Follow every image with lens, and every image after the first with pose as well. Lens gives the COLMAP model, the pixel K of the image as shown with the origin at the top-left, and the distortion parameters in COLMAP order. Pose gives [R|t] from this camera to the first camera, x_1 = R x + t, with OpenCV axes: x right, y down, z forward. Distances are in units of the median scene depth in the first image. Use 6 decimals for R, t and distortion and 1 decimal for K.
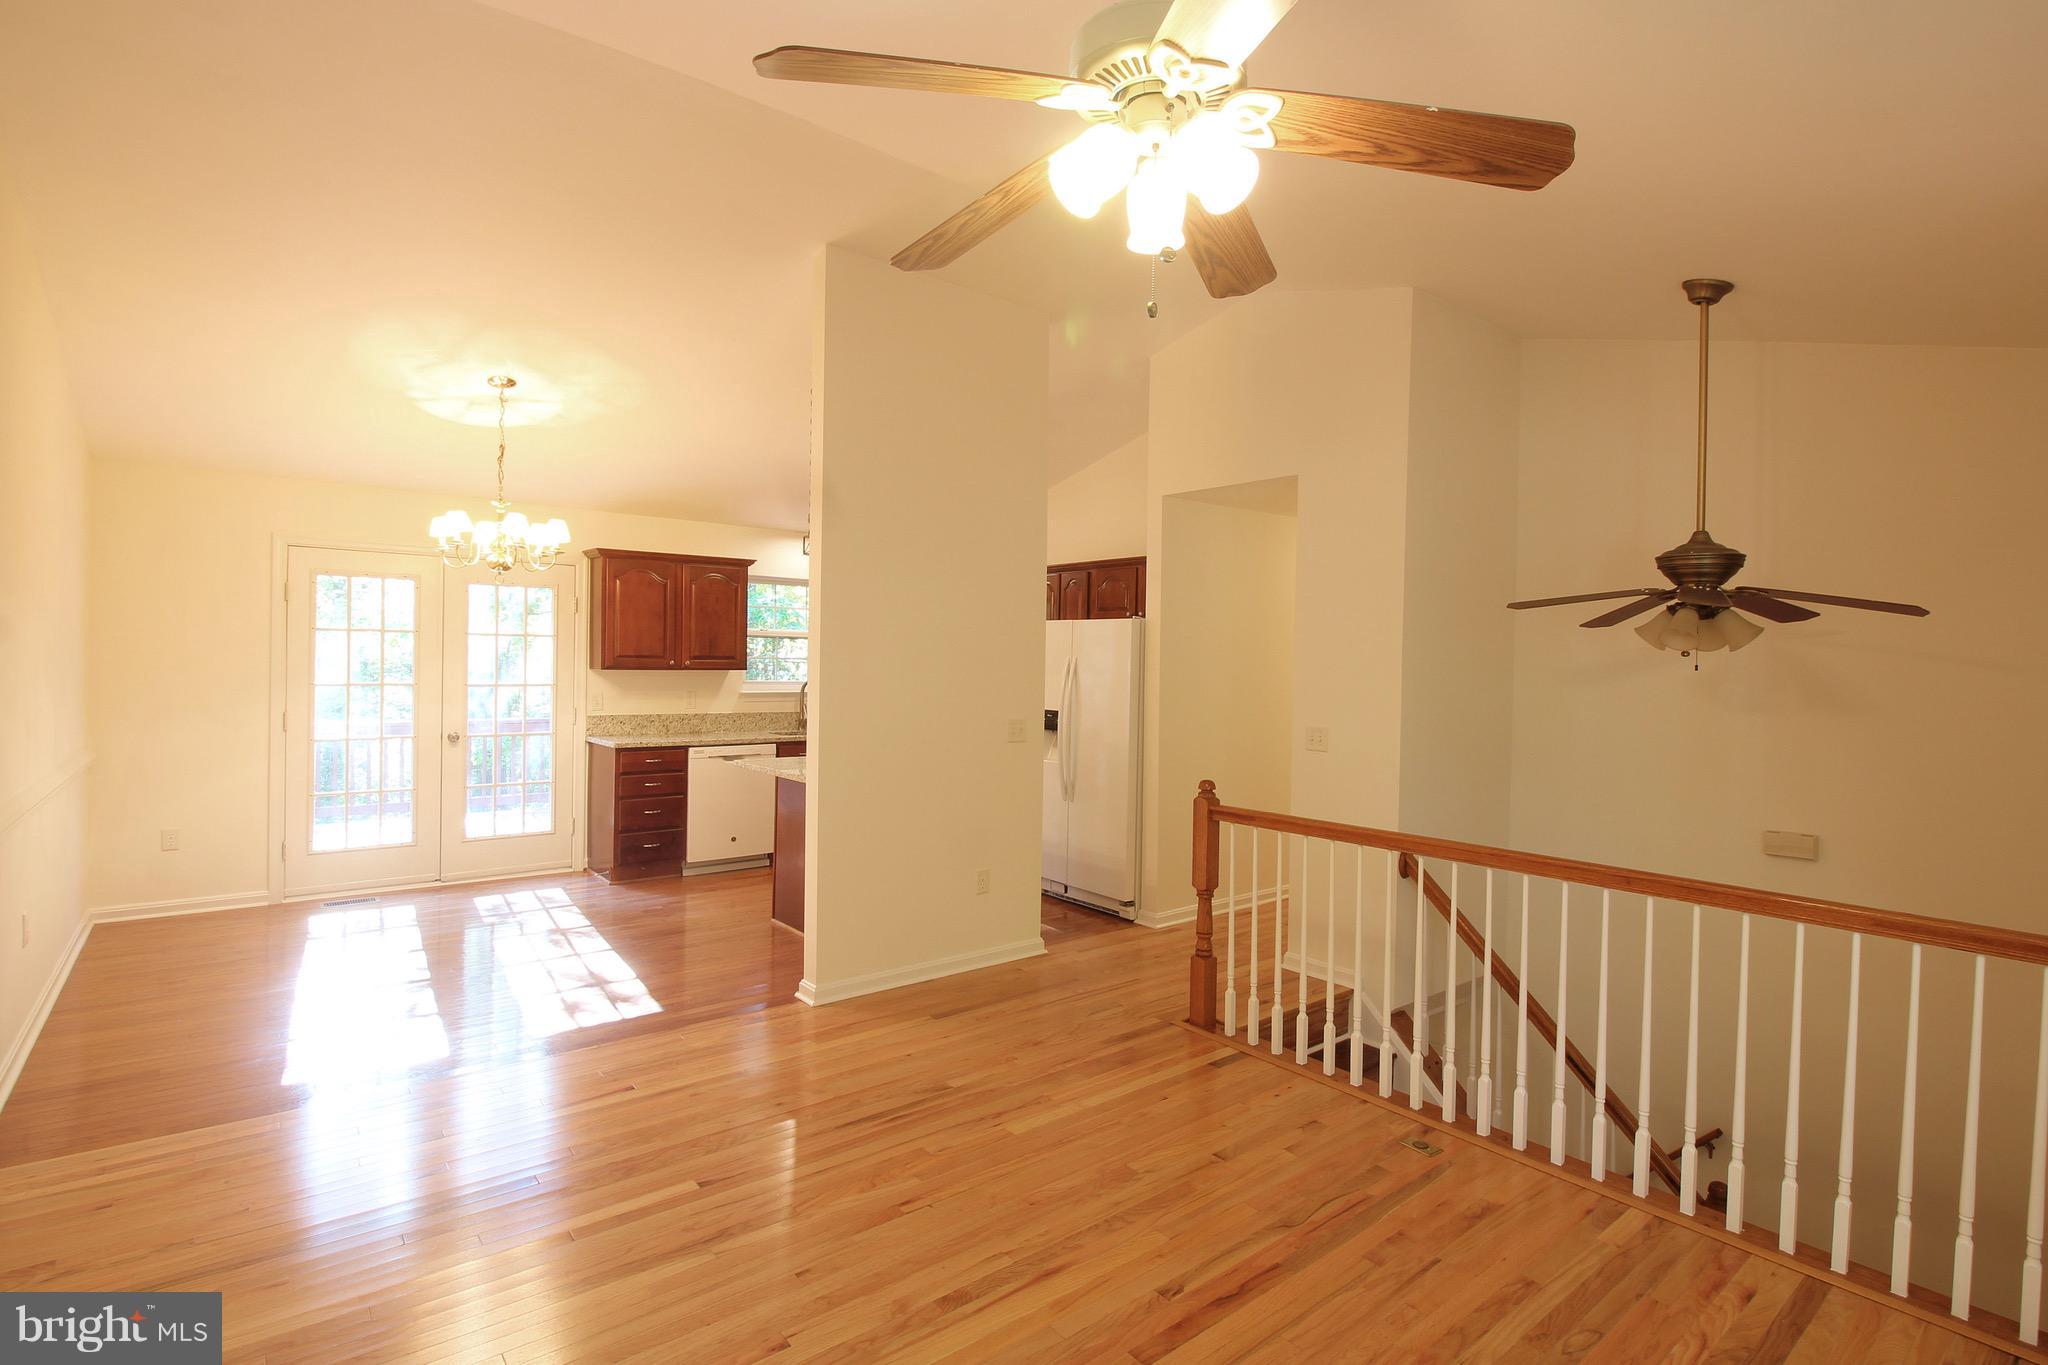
lens RADIAL K [[966.5, 0, 1027.1], [0, 966.5, 668.9], [0, 0, 1]] dist [0.002477, -0.012219]
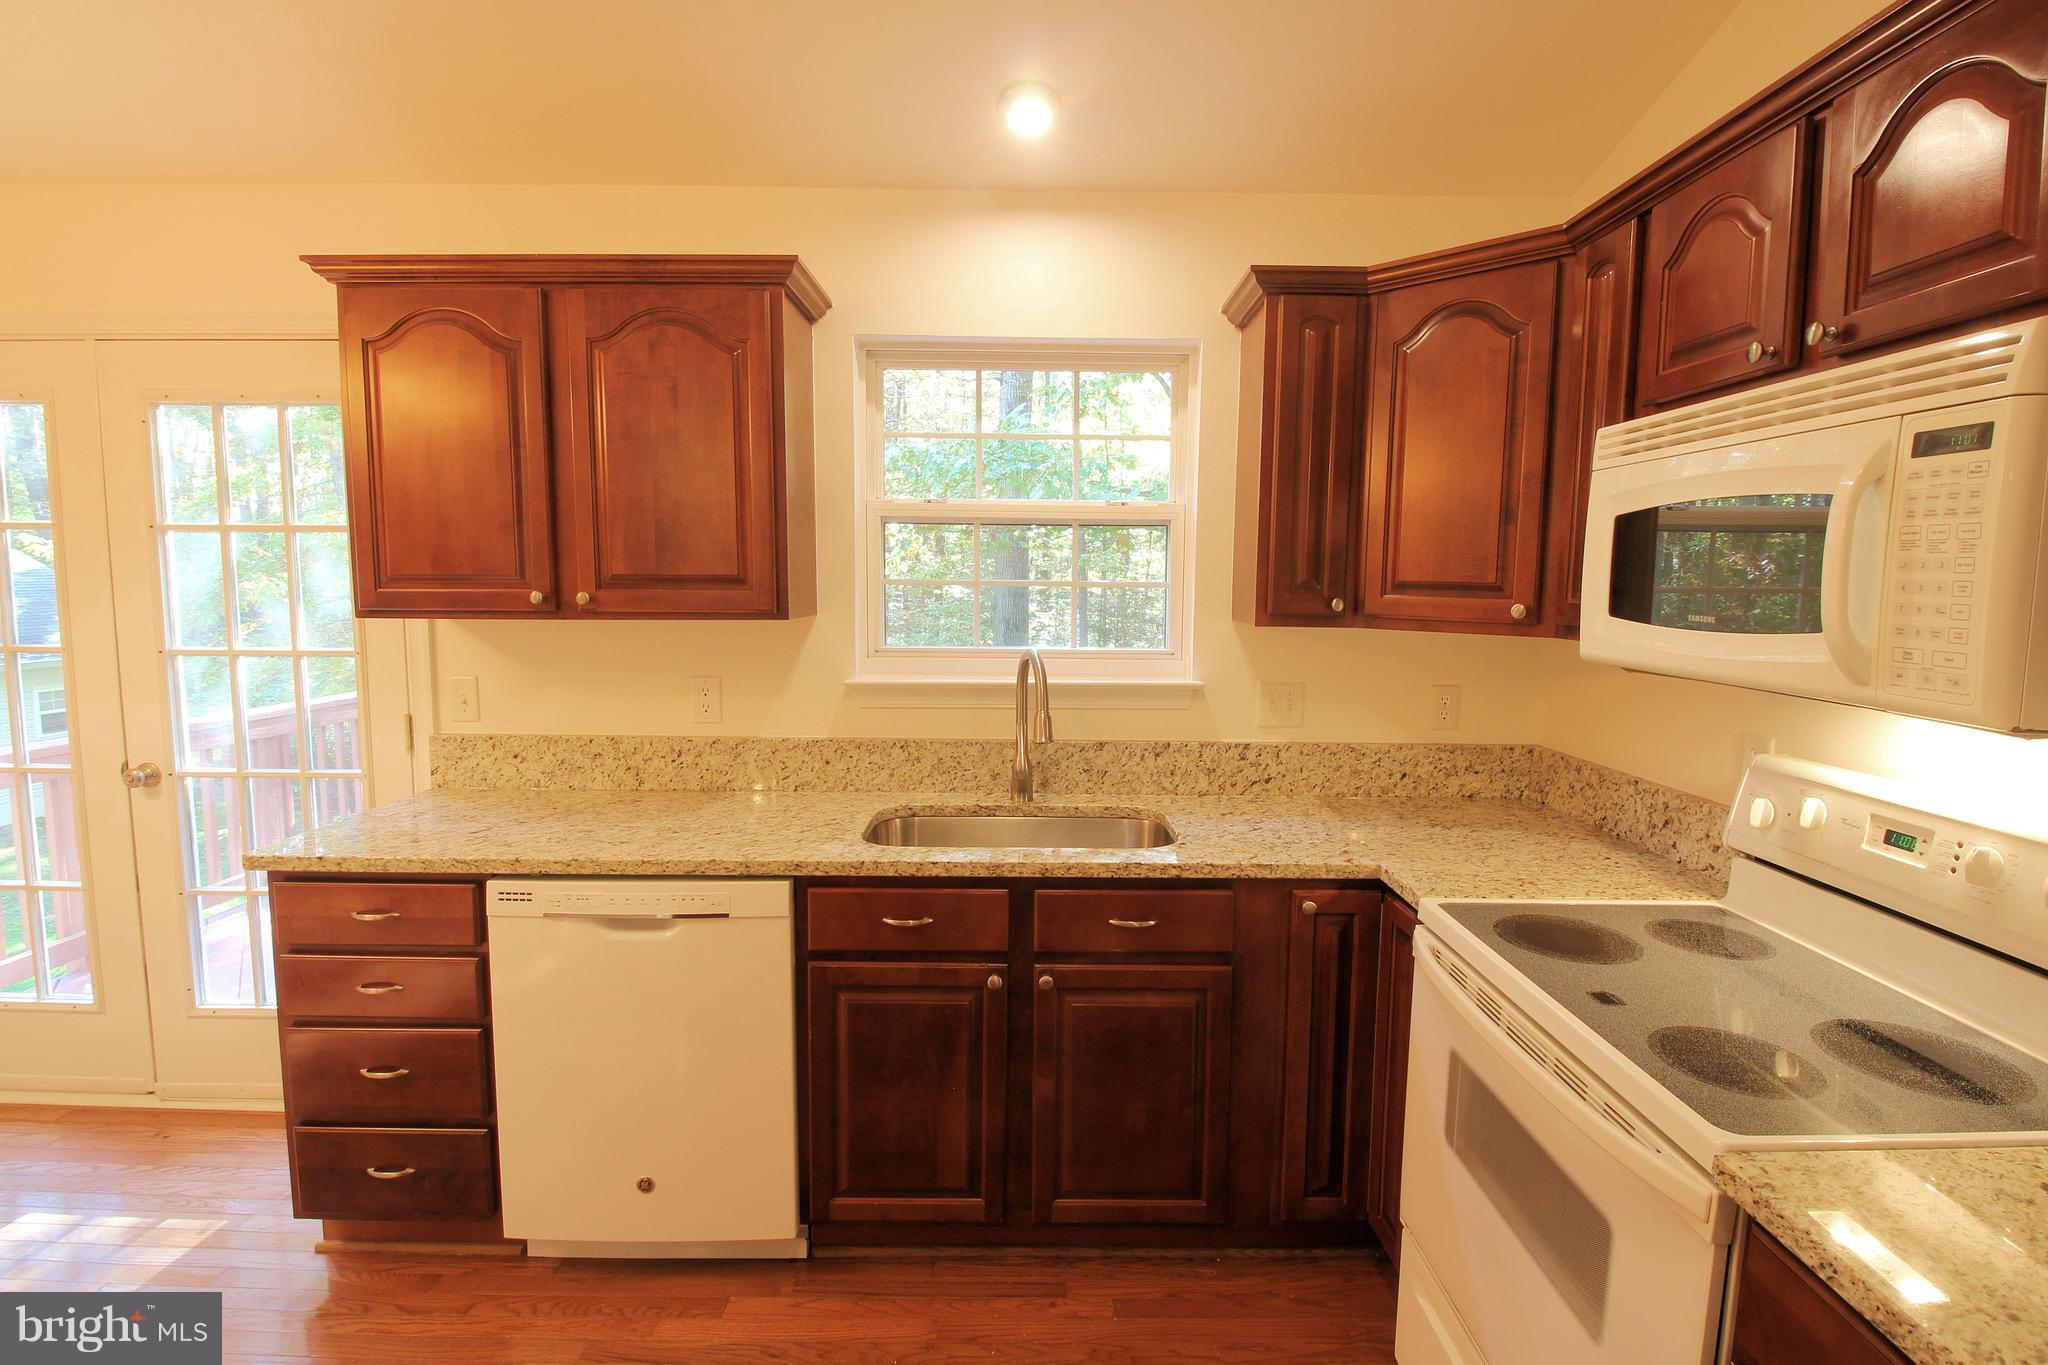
lens RADIAL K [[950.7, 0, 1035.5], [0, 950.7, 661.2], [0, 0, 1]] dist [-0.002034, -0.010309]
pose [[0.786187, 0.041854, -0.616570, -0.035366], [-0.001136, 0.997800, 0.066284, -0.006208], [0.617988, -0.051412, 0.784505, 0.863132]]
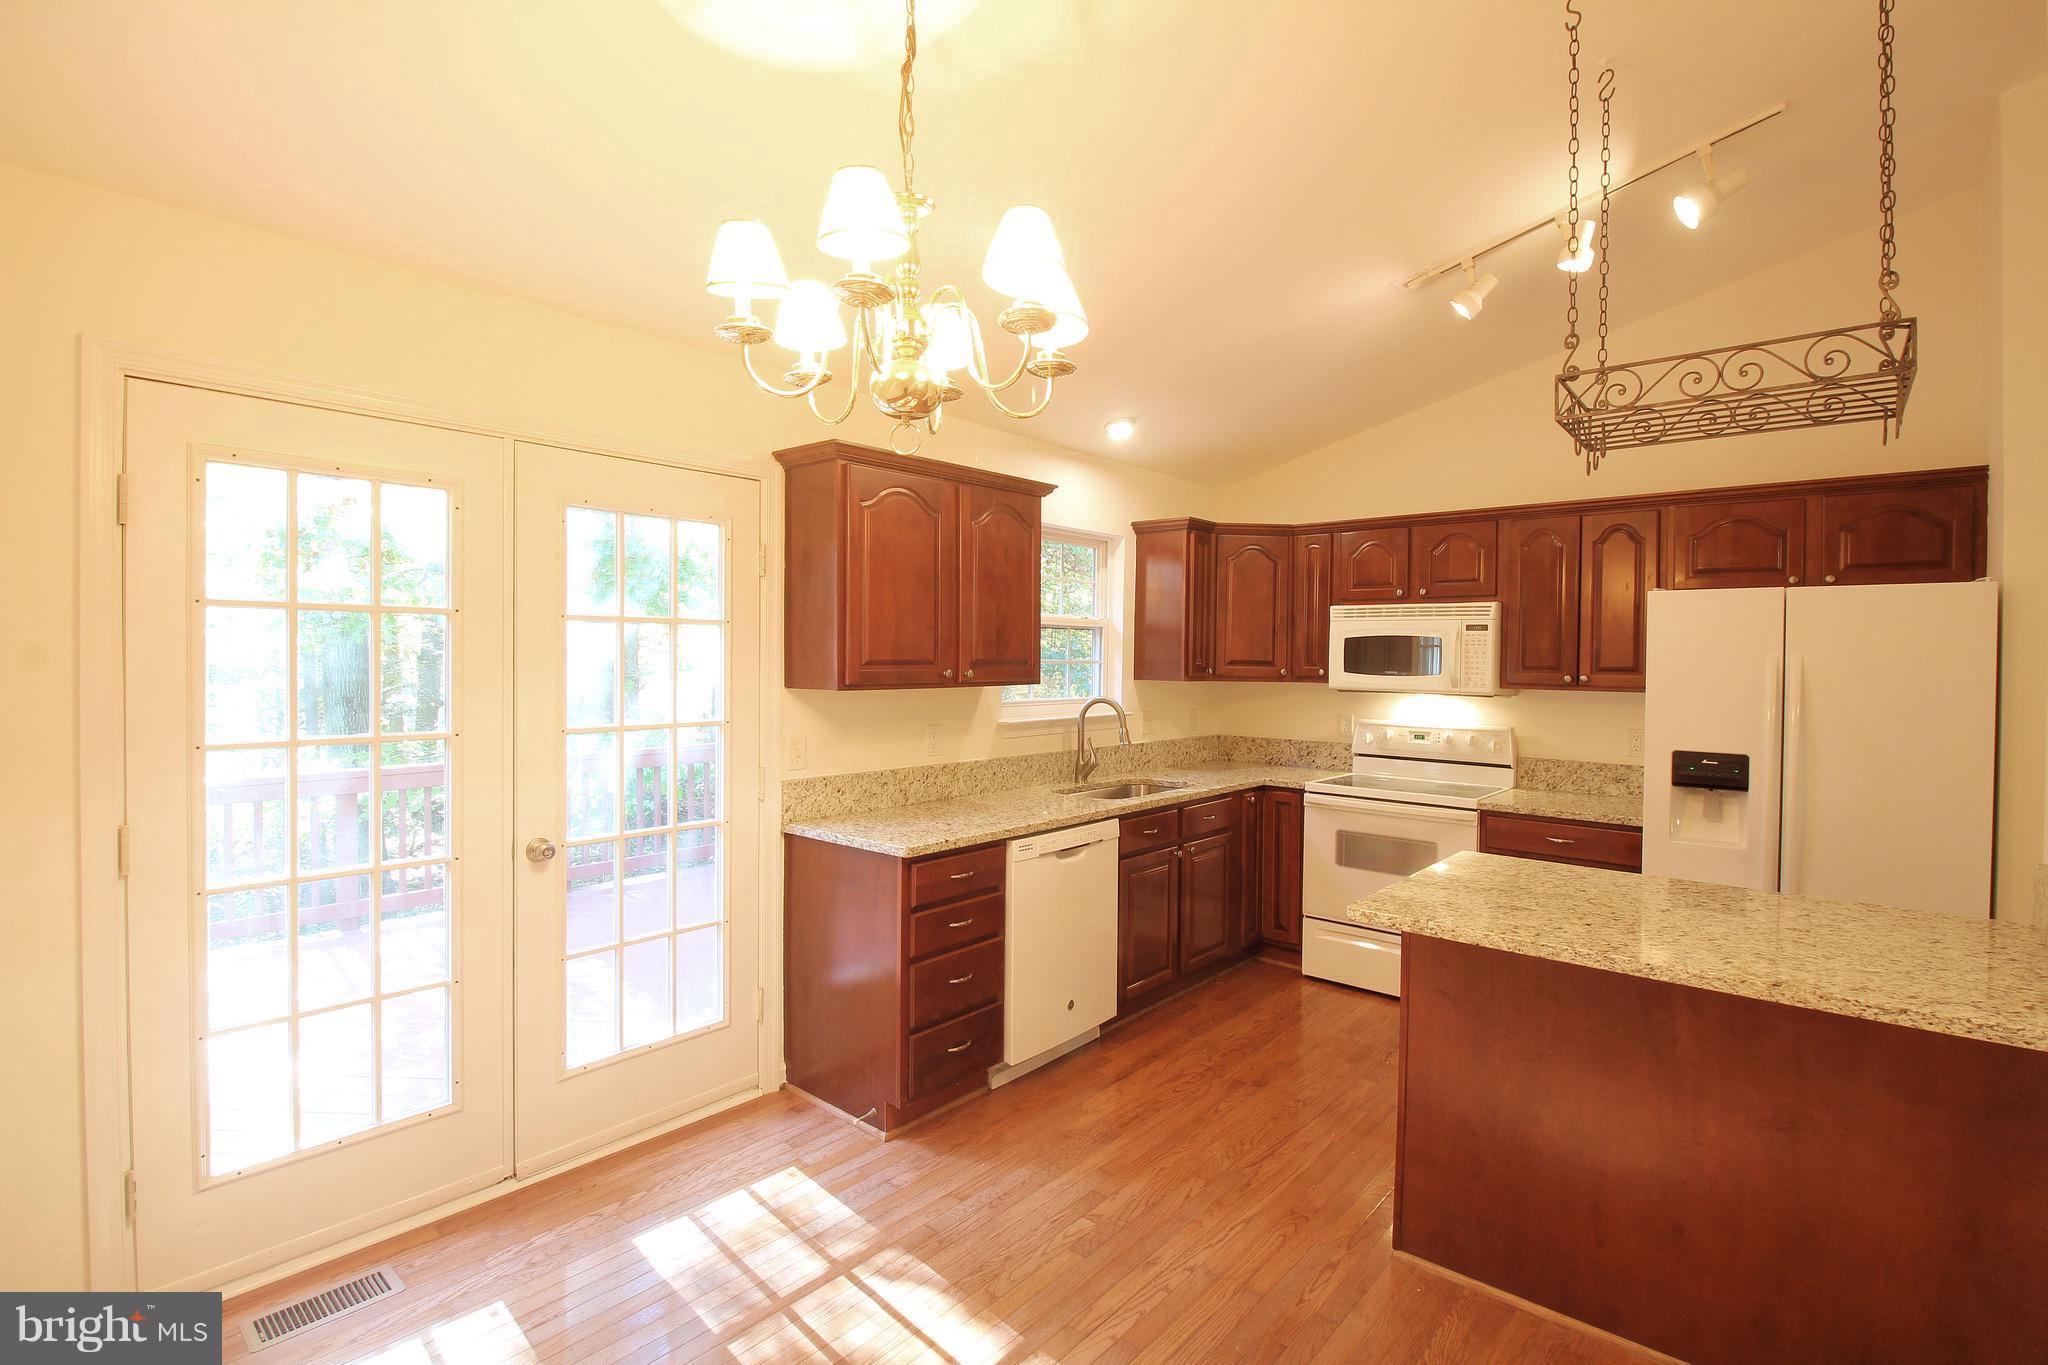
lens RADIAL K [[950.7, 0, 1035.5], [0, 950.7, 661.2], [0, 0, 1]] dist [-0.002034, -0.010309]
pose [[0.983720, -0.011678, 0.179327, -0.419629], [0.012266, 0.999922, -0.002174, -0.011294], [-0.179288, 0.004338, 0.983787, 0.498217]]
